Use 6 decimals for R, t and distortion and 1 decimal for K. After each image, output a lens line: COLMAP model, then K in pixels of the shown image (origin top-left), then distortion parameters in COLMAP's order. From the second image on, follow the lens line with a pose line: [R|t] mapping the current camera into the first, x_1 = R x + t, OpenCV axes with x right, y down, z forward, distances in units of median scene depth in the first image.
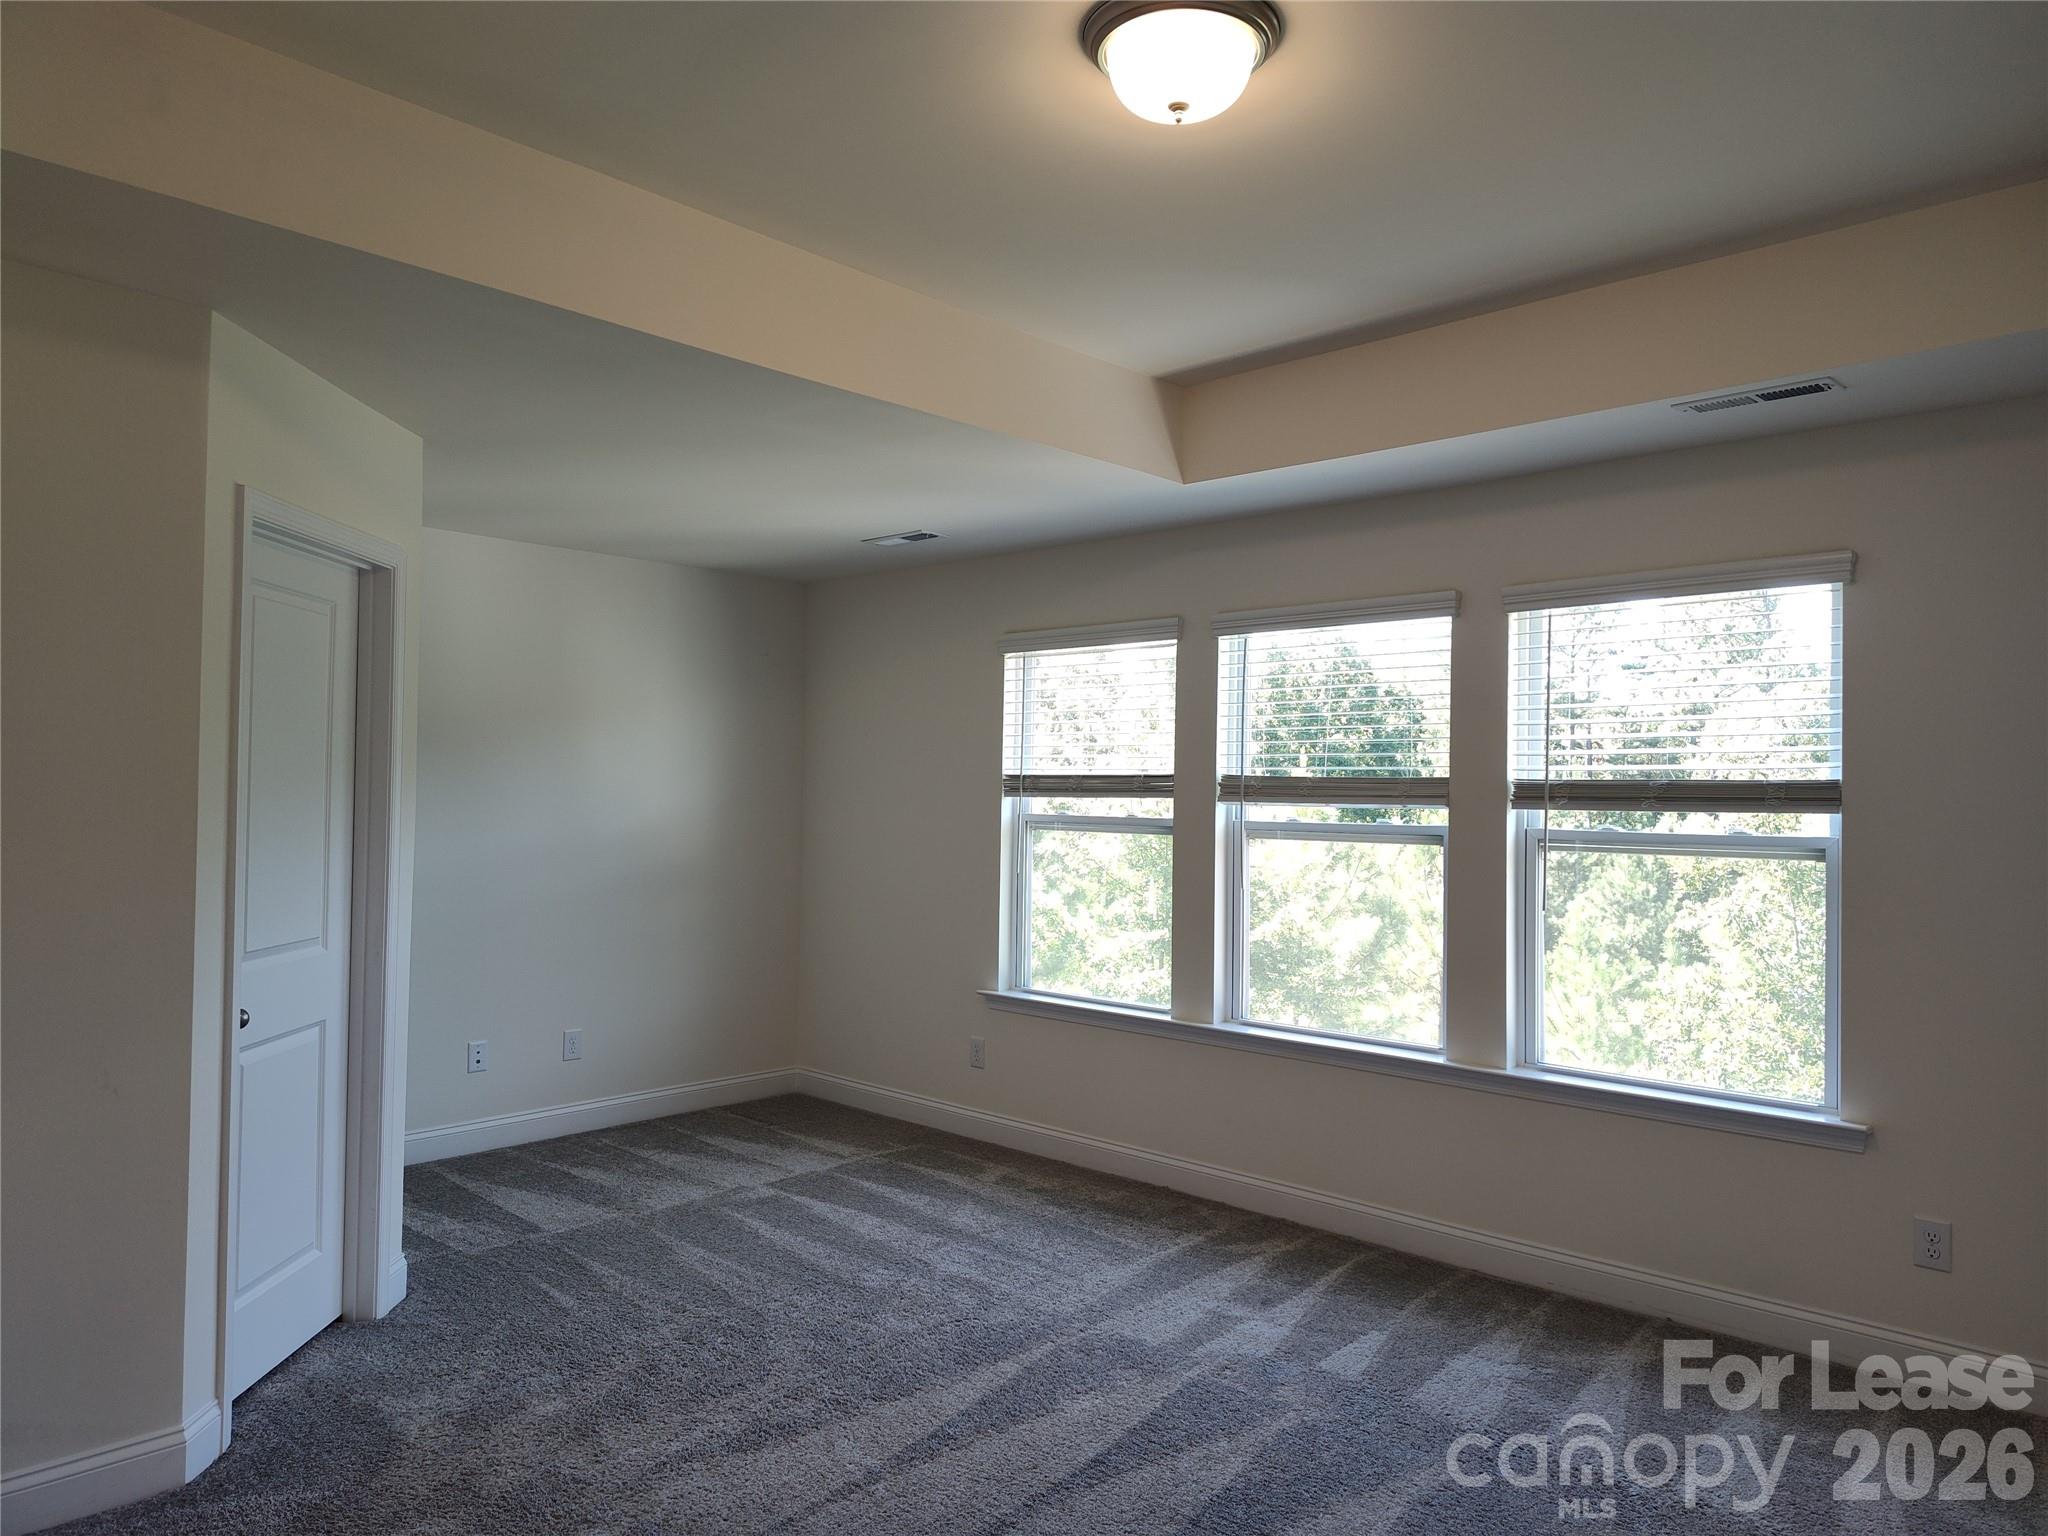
lens RADIAL K [[1386.3, 0, 1051.8], [0, 1386.3, 778.2], [0, 0, 1]] dist [0.052103, -0.053450]
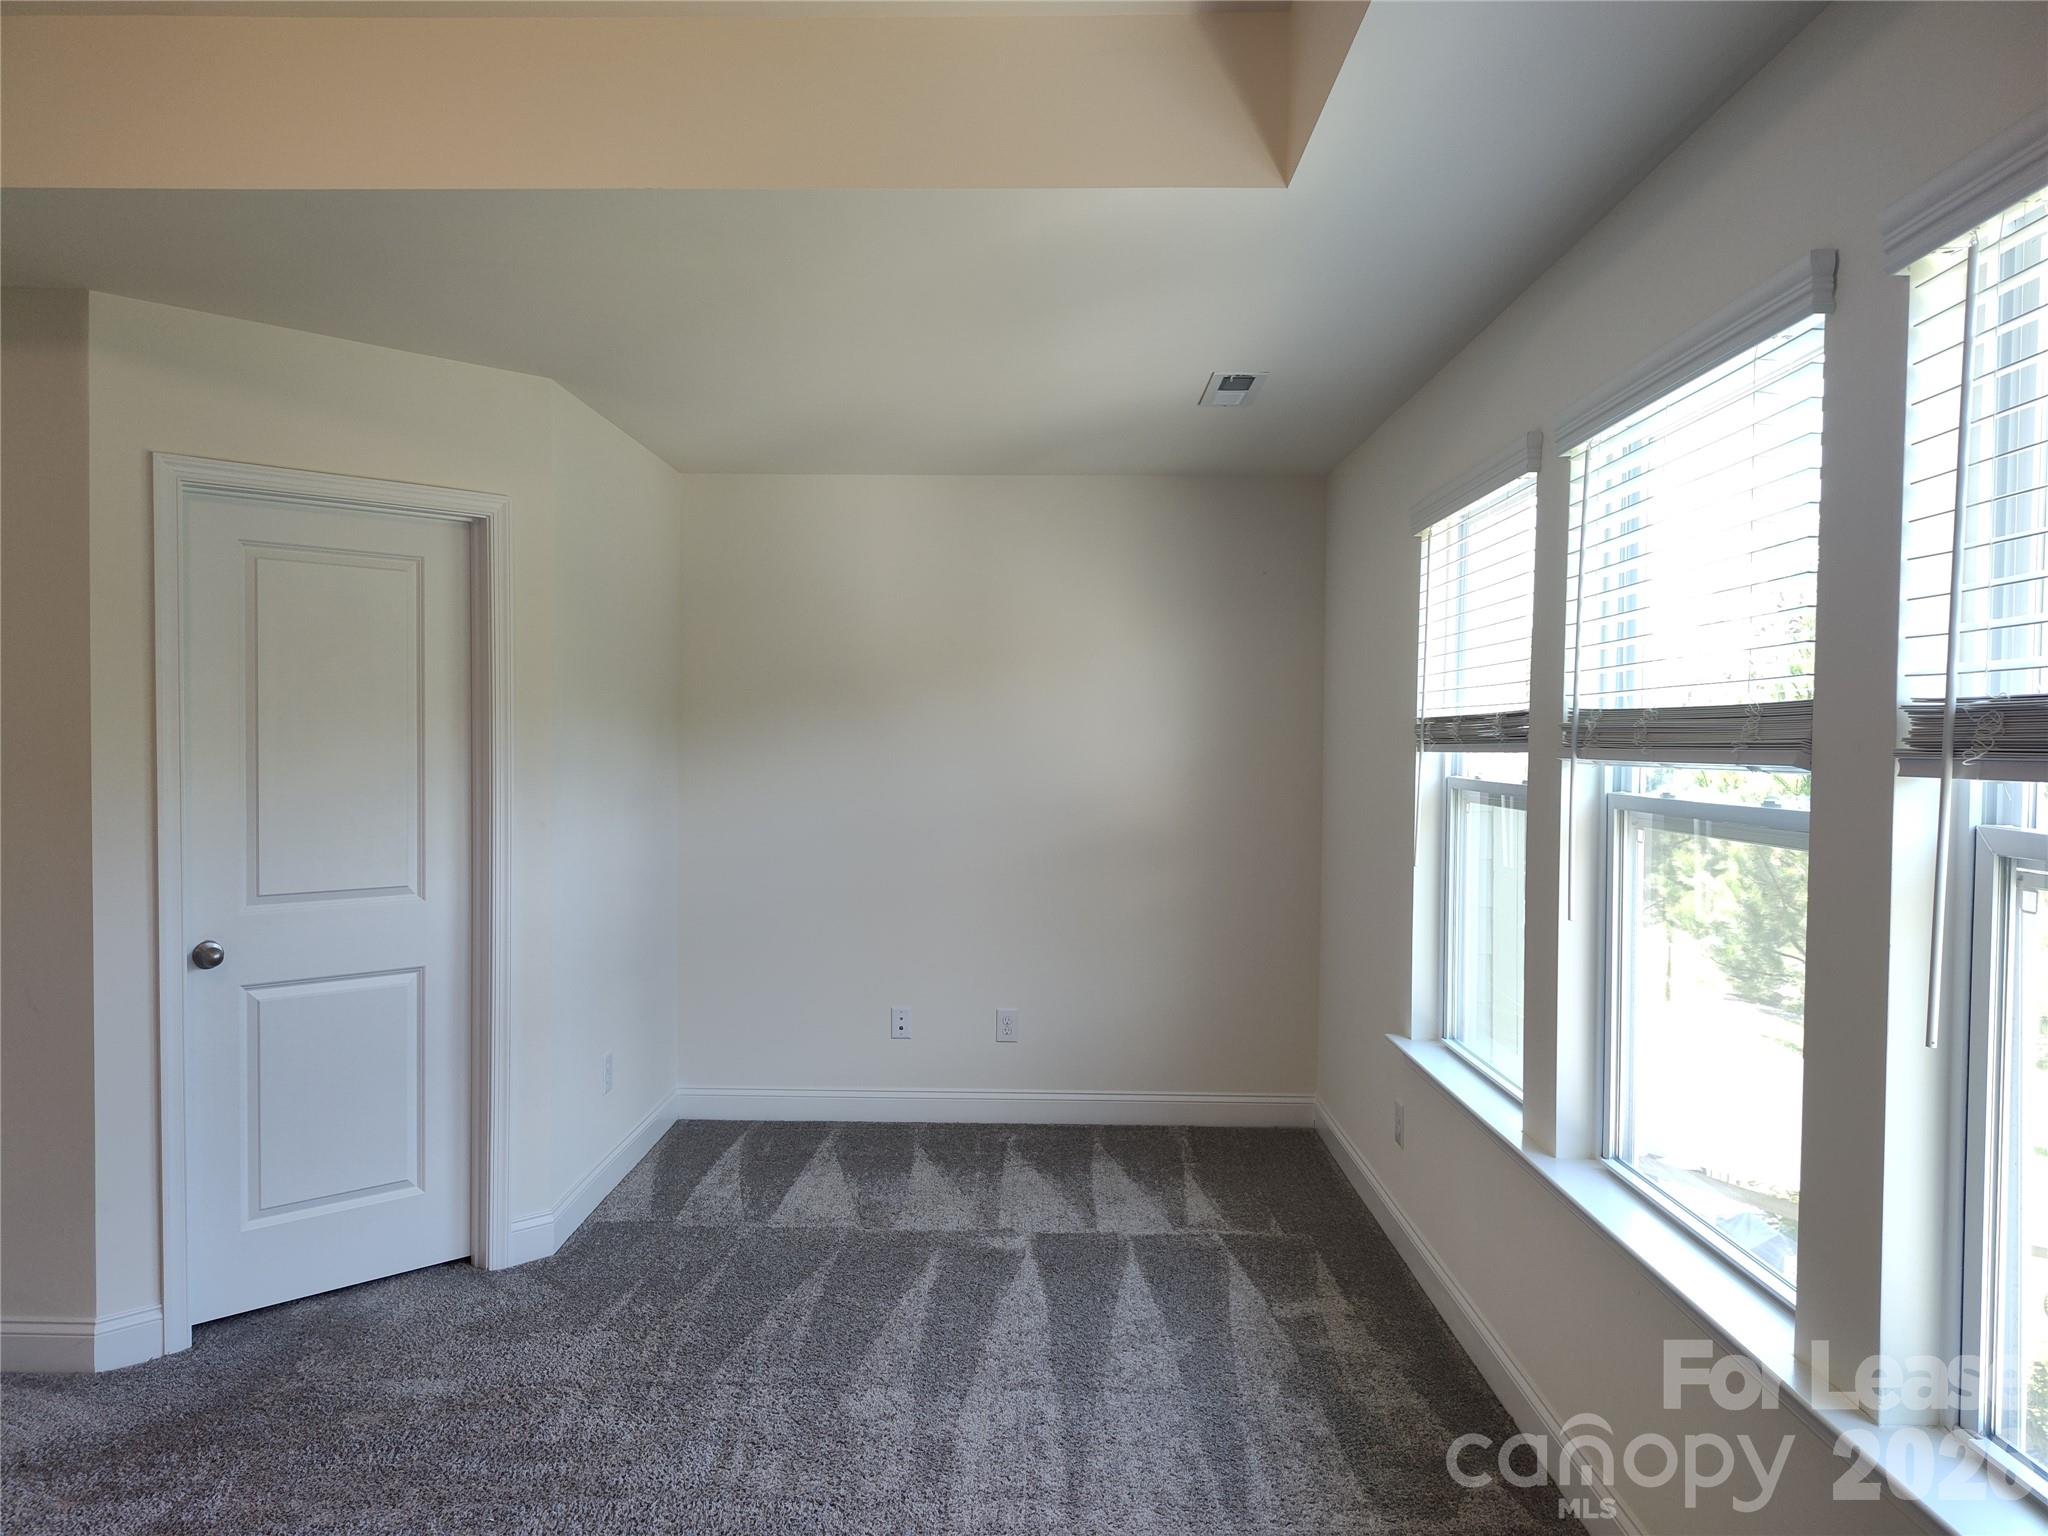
lens RADIAL K [[1386.3, 0, 1025.2], [0, 1386.3, 779.2], [0, 0, 1]] dist [0.052103, -0.053450]
pose [[0.659921, 0.012447, -0.751232, 0.385732], [0.009841, 0.999634, 0.025207, 0.009280], [0.751270, -0.024027, 0.659557, 0.468196]]
